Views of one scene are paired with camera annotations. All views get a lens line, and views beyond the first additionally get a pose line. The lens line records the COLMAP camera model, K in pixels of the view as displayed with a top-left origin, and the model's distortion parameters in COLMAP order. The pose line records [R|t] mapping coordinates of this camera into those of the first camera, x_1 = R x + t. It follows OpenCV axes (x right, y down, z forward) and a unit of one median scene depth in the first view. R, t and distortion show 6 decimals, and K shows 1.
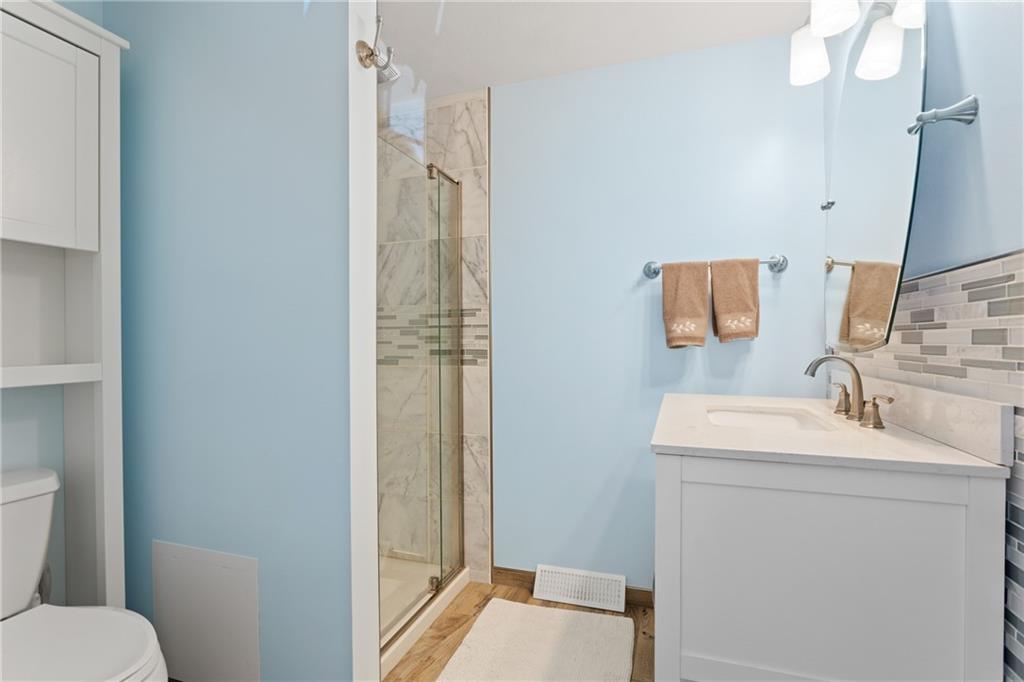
lens RADIAL K [[493.9, 0, 517.9], [0, 493.9, 341.7], [0, 0, 1]] dist [-0.013456, 0.003092]
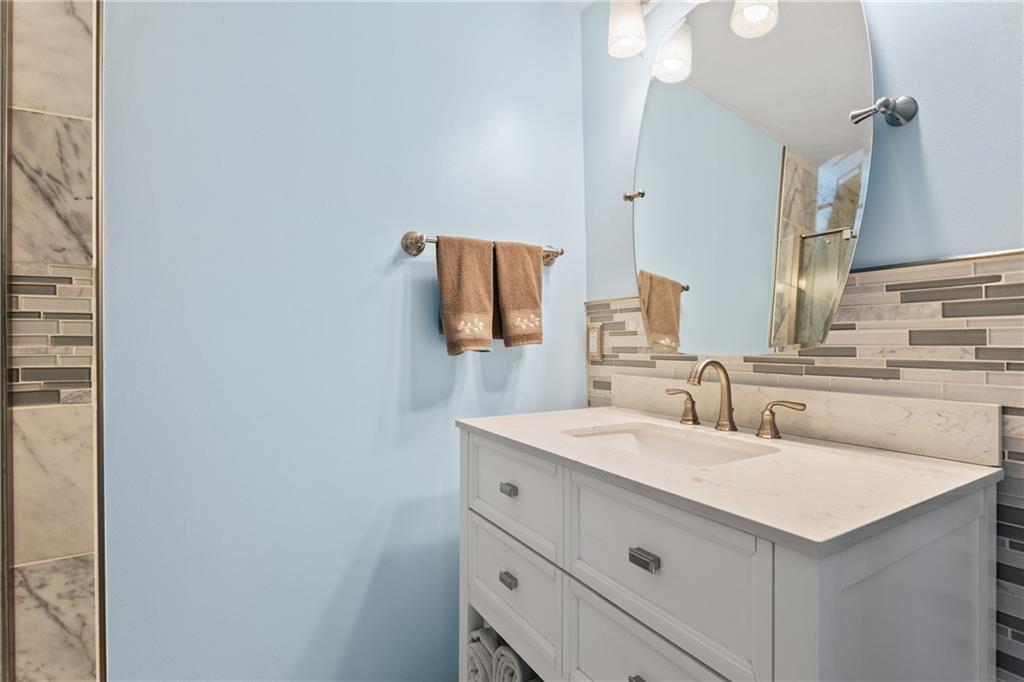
lens RADIAL K [[493.9, 0, 506.8], [0, 493.9, 337.0], [0, 0, 1]] dist [-0.013456, 0.003092]
pose [[0.657486, 0.003616, 0.753458, -0.184142], [0.009407, 0.999871, -0.013008, -0.003257], [-0.753408, 0.015640, 0.657367, 0.487391]]
